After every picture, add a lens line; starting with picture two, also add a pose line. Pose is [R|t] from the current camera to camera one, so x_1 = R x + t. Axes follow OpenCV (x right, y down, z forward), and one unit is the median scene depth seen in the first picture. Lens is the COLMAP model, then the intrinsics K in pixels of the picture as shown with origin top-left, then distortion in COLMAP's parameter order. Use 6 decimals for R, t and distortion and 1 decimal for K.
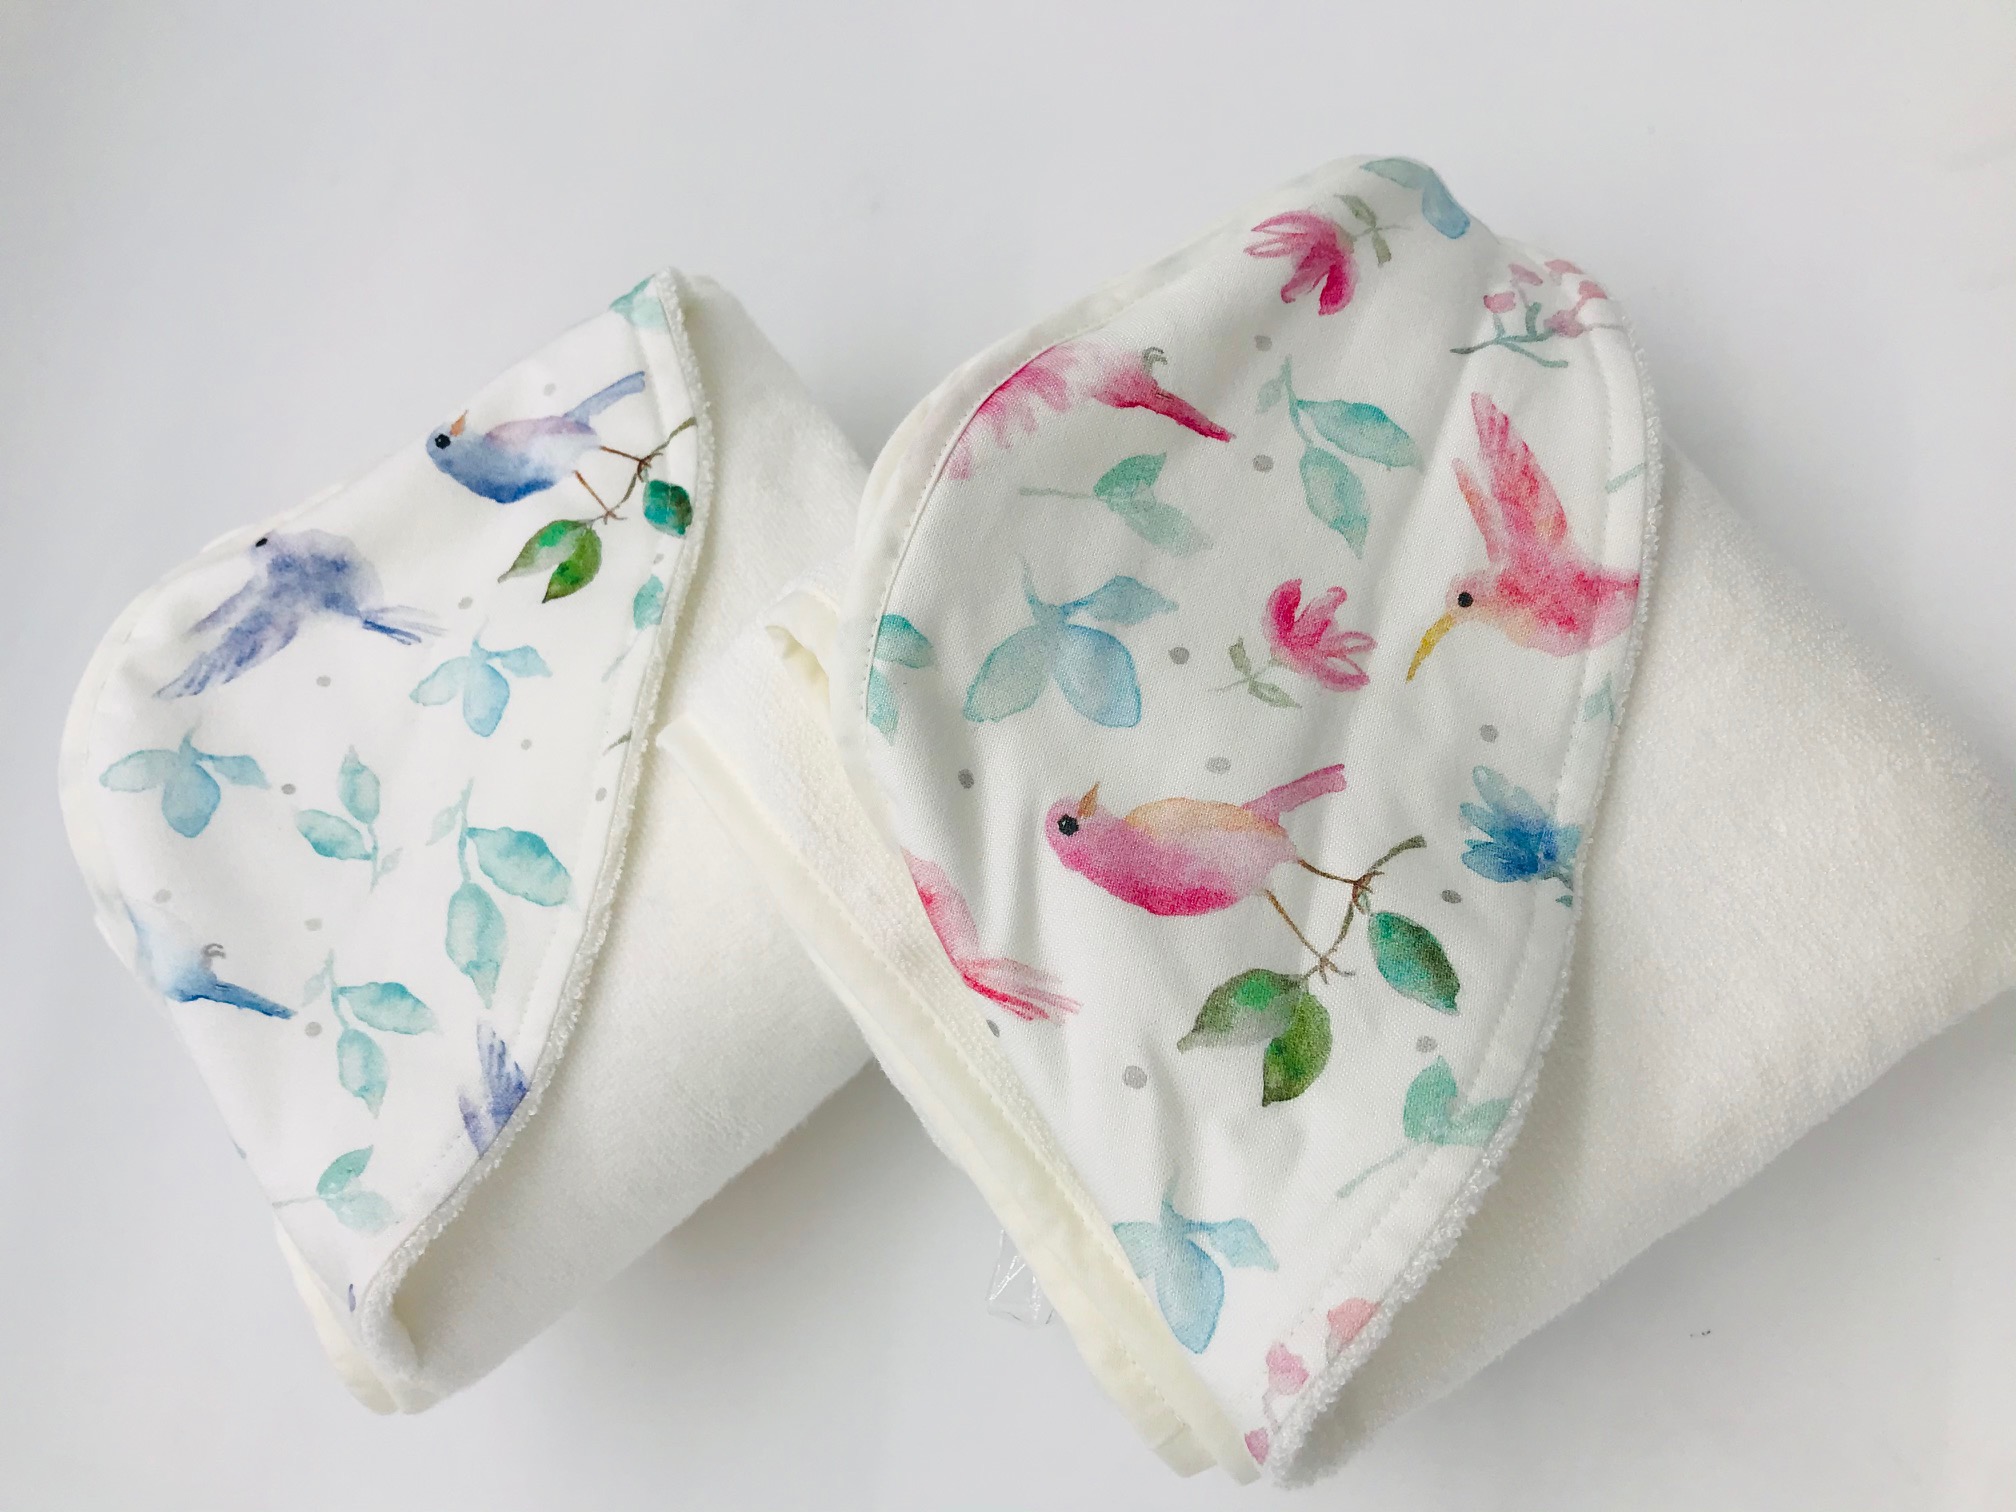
lens RADIAL K [[1725.9, 0, 977.2], [0, 1725.9, 747.2], [0, 0, 1]] dist [0.106701, -0.182846]
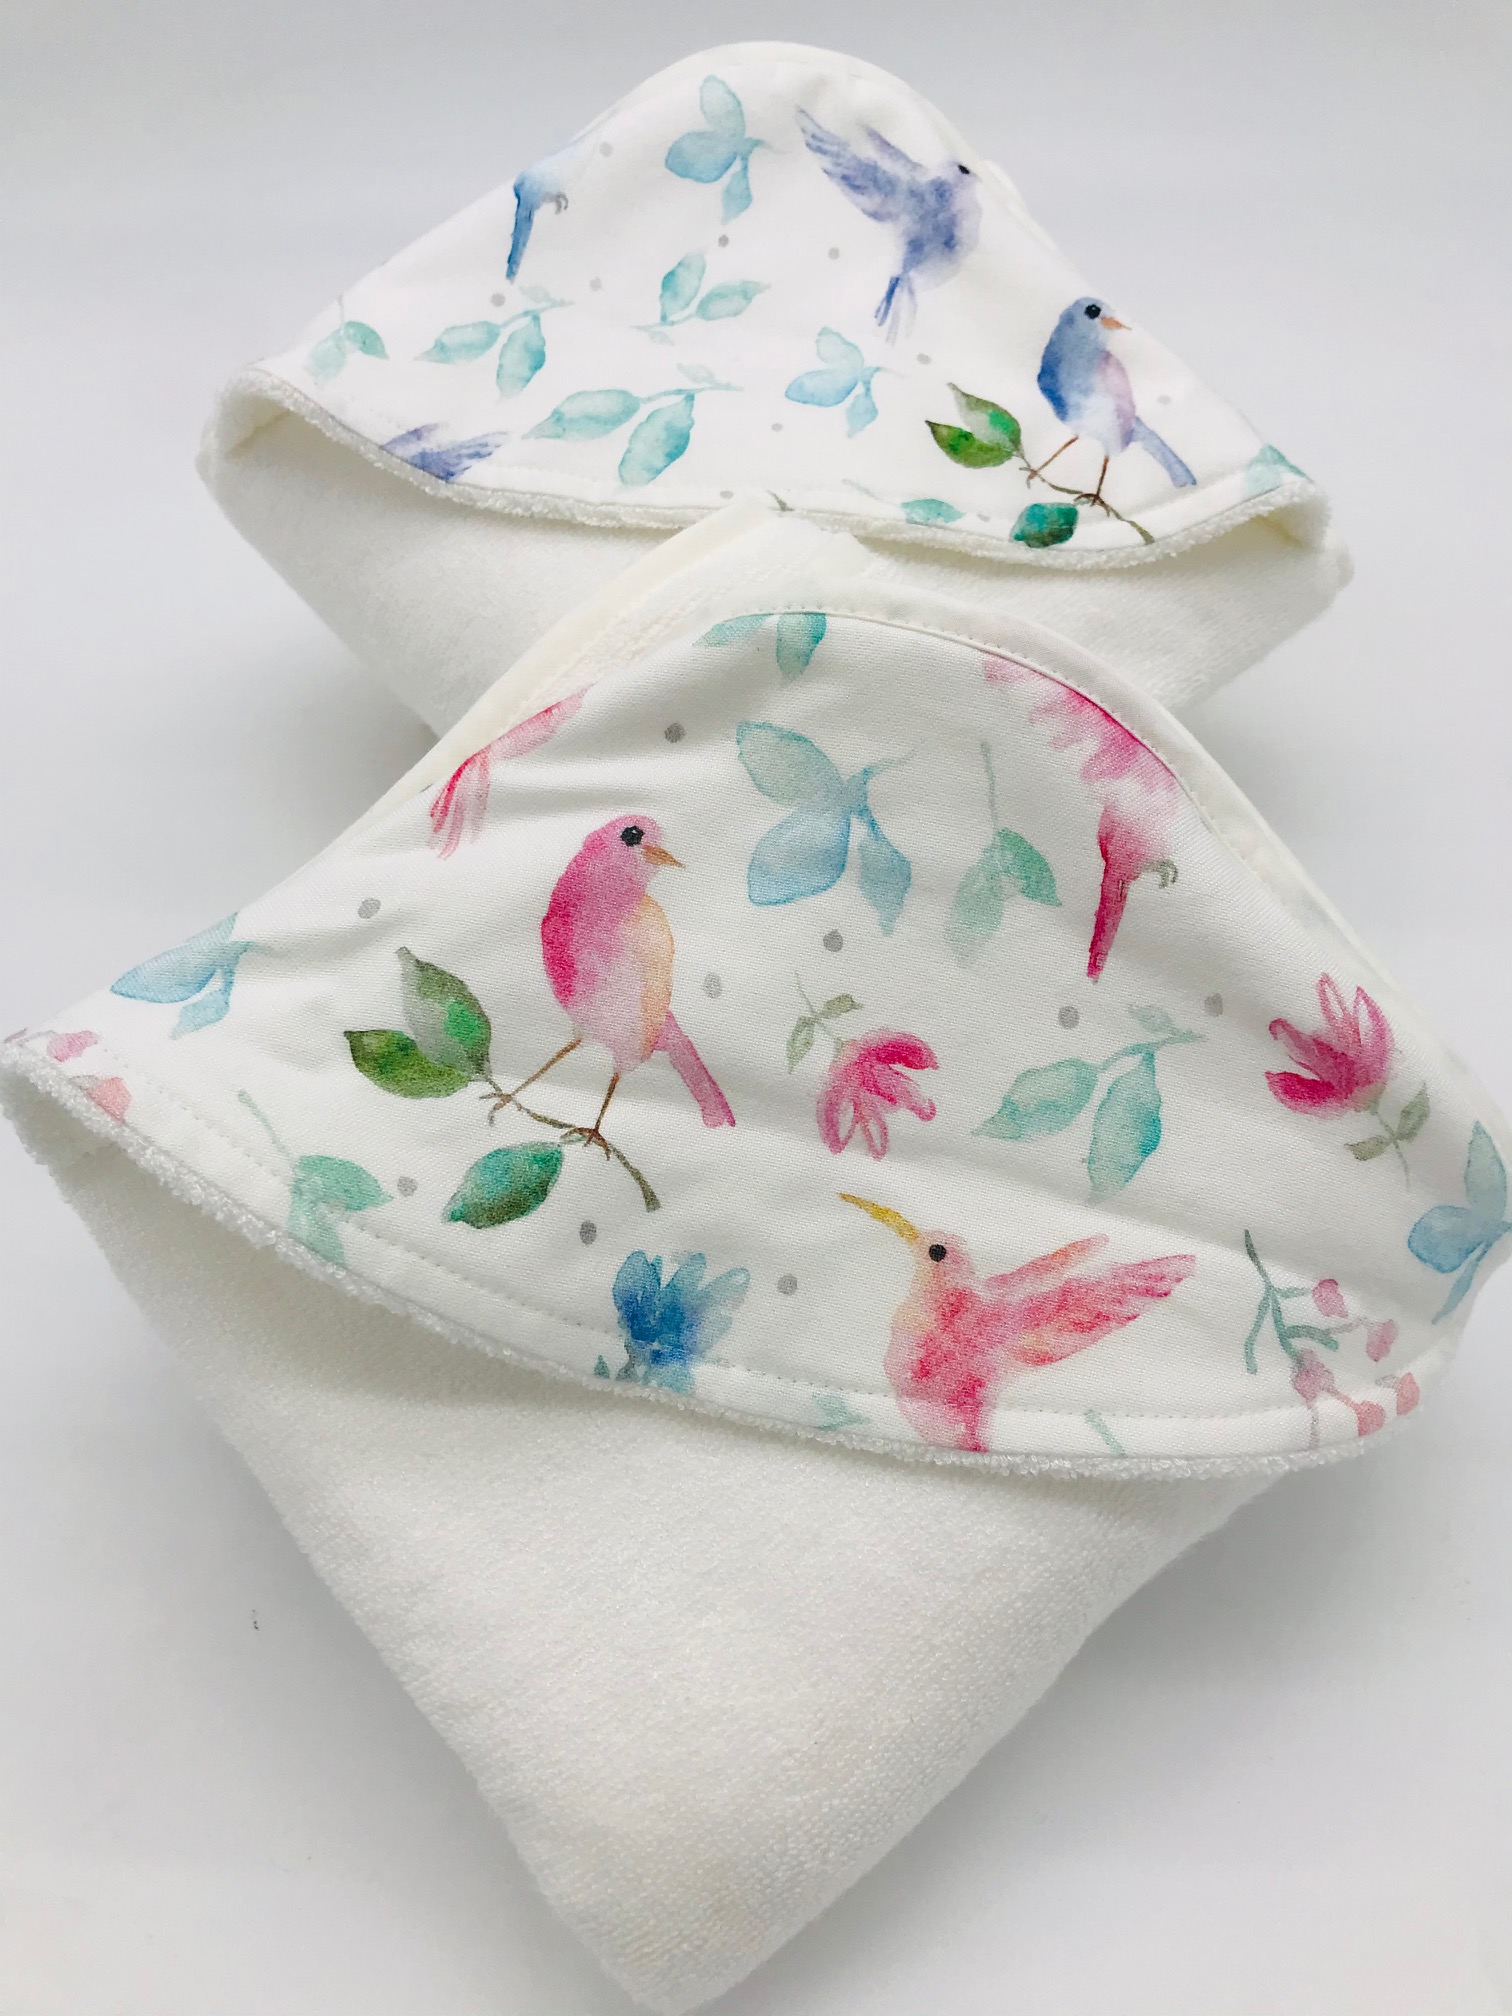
lens RADIAL K [[1725.9, 0, 824.5], [0, 1725.9, 1043.7], [0, 0, 1]] dist [0.106701, -0.182846]
pose [[0.091575, 0.972536, -0.213979, 0.354654], [-0.958746, 0.144179, 0.244987, -0.257392], [0.269110, 0.182717, 0.945618, 0.125107]]
